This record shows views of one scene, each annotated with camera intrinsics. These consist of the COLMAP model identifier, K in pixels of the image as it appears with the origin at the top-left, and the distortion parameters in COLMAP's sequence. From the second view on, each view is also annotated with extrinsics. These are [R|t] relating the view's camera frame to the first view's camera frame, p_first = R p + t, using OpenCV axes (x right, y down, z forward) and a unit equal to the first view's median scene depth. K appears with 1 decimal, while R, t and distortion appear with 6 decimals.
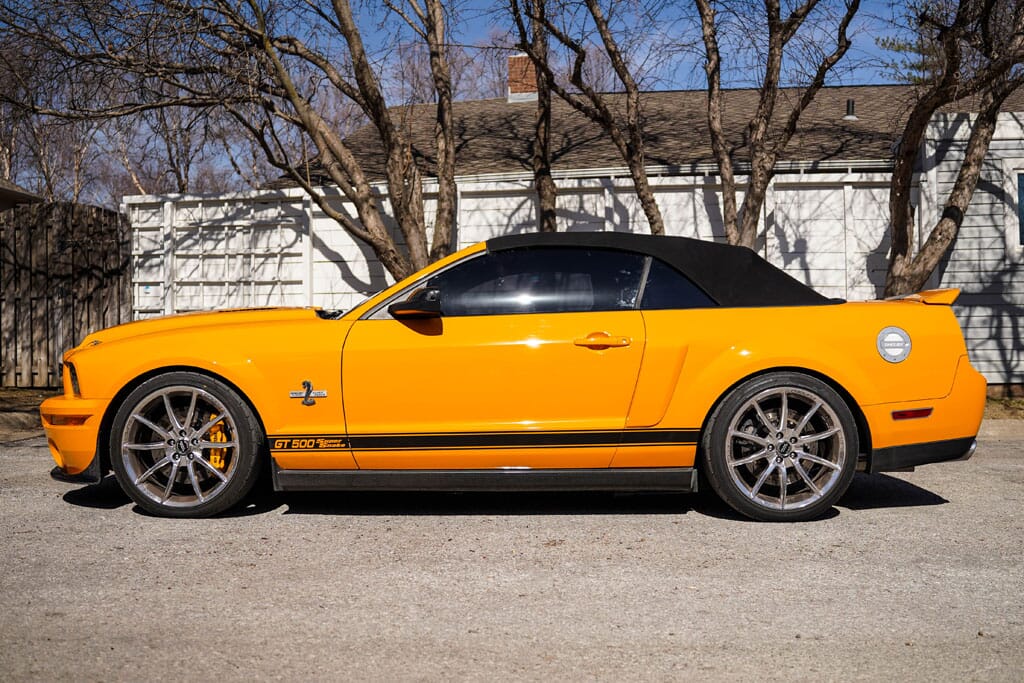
lens RADIAL K [[851.7, 0, 512.0], [0, 851.7, 341.5], [0, 0, 1]] dist [-0.118259, -0.004983]
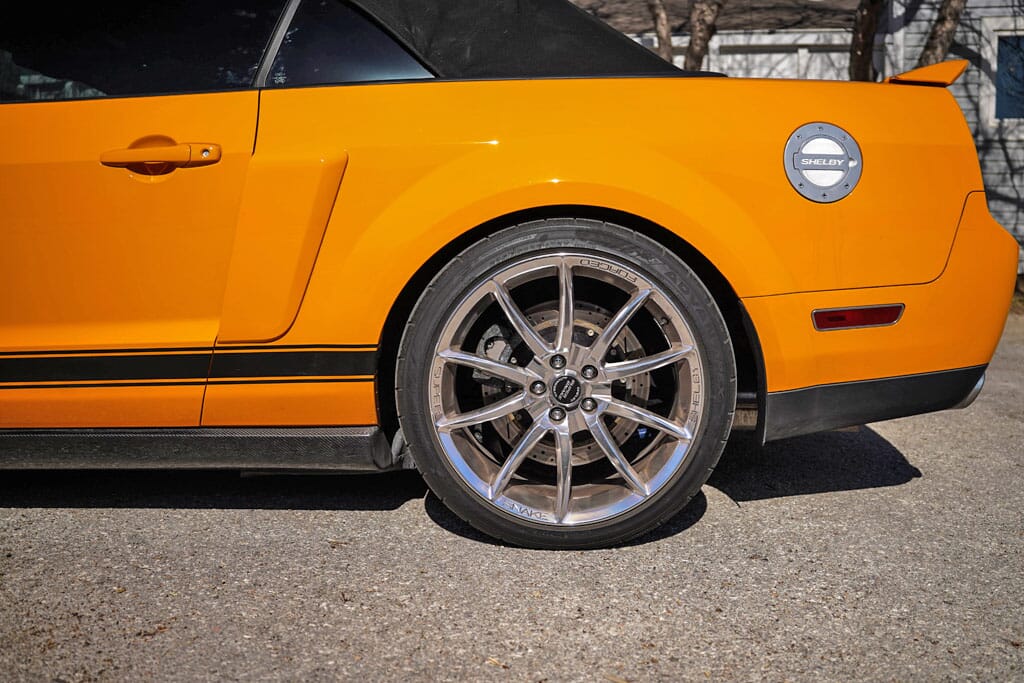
lens RADIAL K [[798.6, 0, 512.0], [0, 798.6, 341.5], [0, 0, 1]] dist [-0.101953, 0.008888]
pose [[0.999701, -0.005178, 0.023905, 0.063764], [0.002003, 0.991386, 0.130959, 0.010088], [-0.024377, -0.130872, 0.991099, 0.129685]]
